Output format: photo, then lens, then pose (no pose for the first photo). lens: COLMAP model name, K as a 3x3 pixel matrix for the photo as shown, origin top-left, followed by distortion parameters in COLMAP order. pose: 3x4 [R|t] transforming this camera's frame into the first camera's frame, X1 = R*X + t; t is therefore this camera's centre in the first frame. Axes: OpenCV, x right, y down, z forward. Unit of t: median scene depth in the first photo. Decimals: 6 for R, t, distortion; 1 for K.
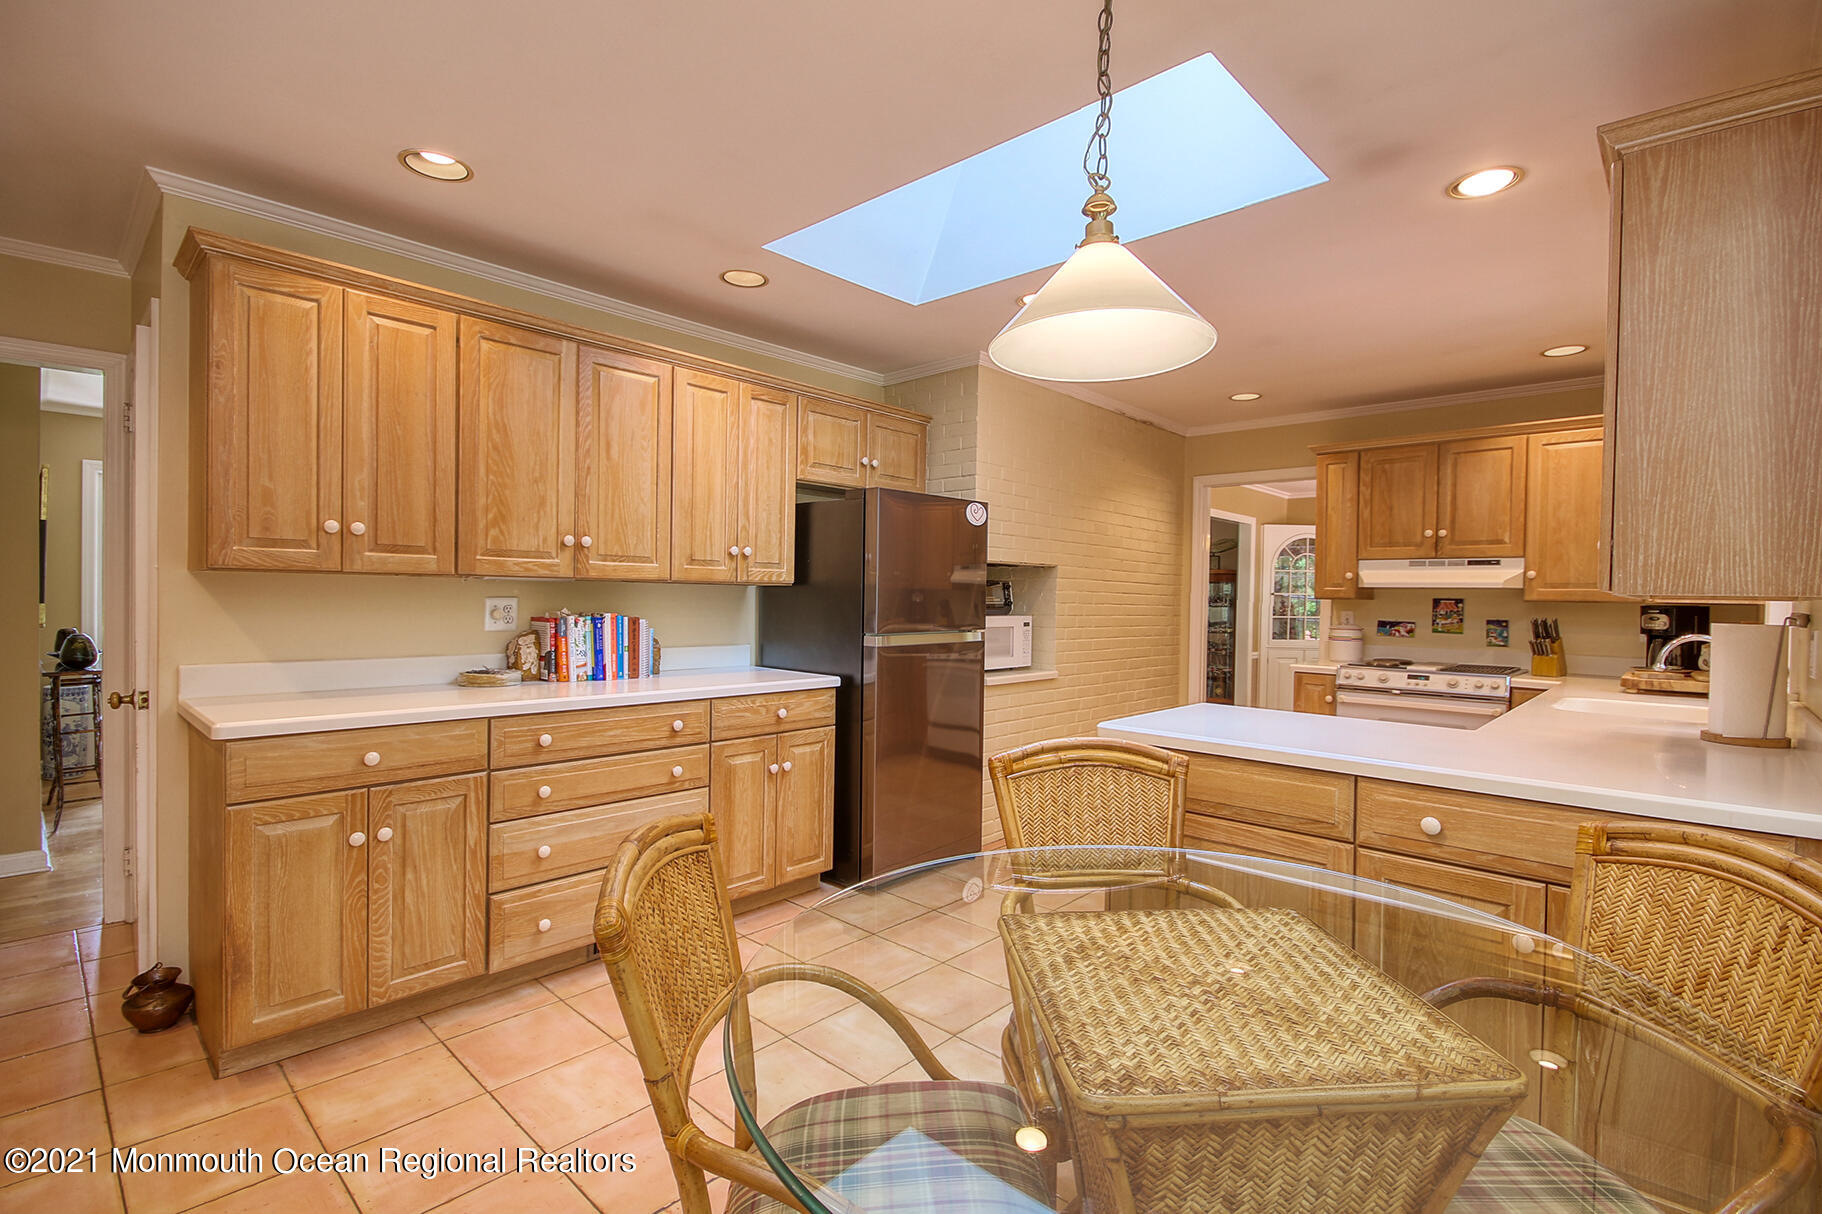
lens RADIAL K [[842.7, 0, 918.5], [0, 842.7, 610.7], [0, 0, 1]] dist [-0.000193, -0.000832]
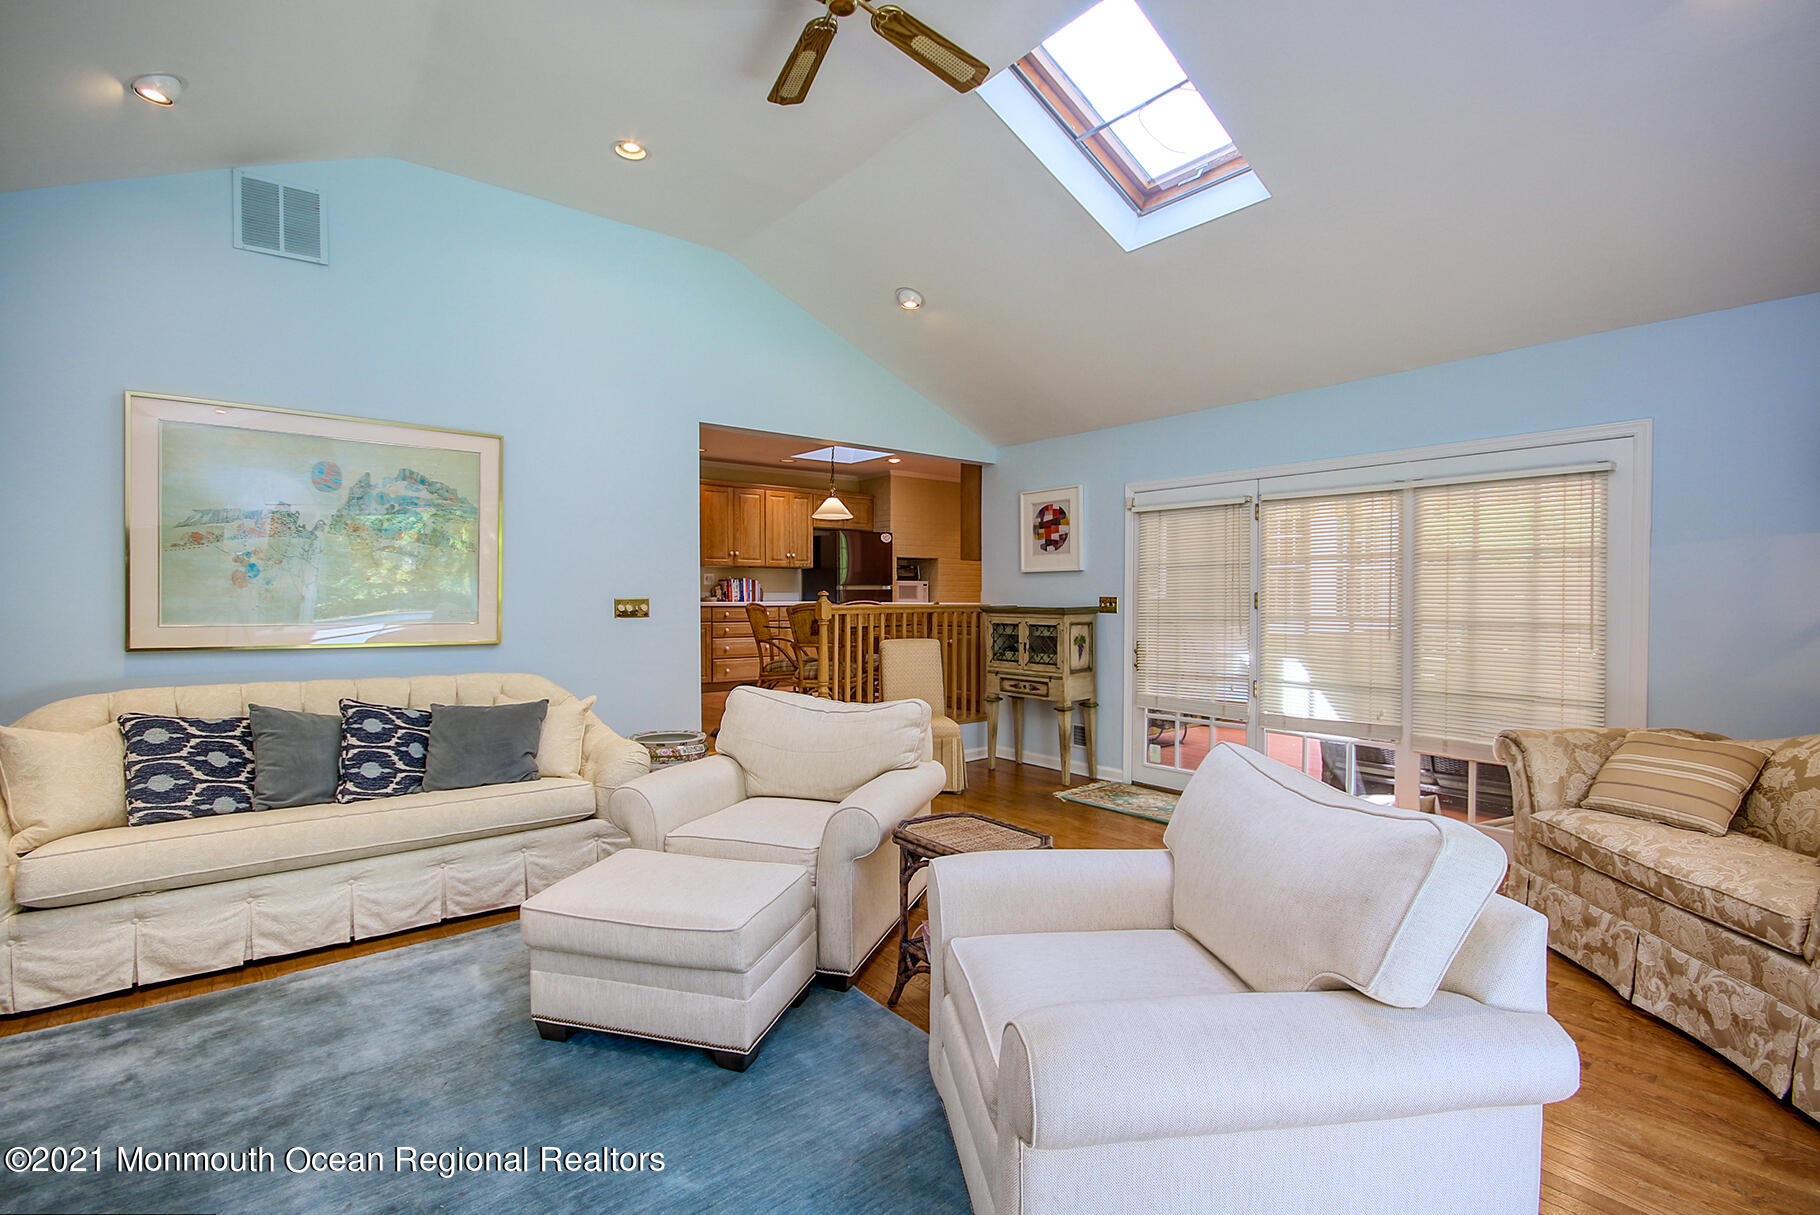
lens RADIAL K [[841.7, 0, 917.5], [0, 841.7, 611.2], [0, 0, 1]] dist [-0.000193, -0.000832]
pose [[0.987339, -0.013978, -0.158010, 0.591406], [0.014683, 0.999887, 0.003291, 0.101445], [0.157946, -0.005570, 0.987432, -1.547180]]
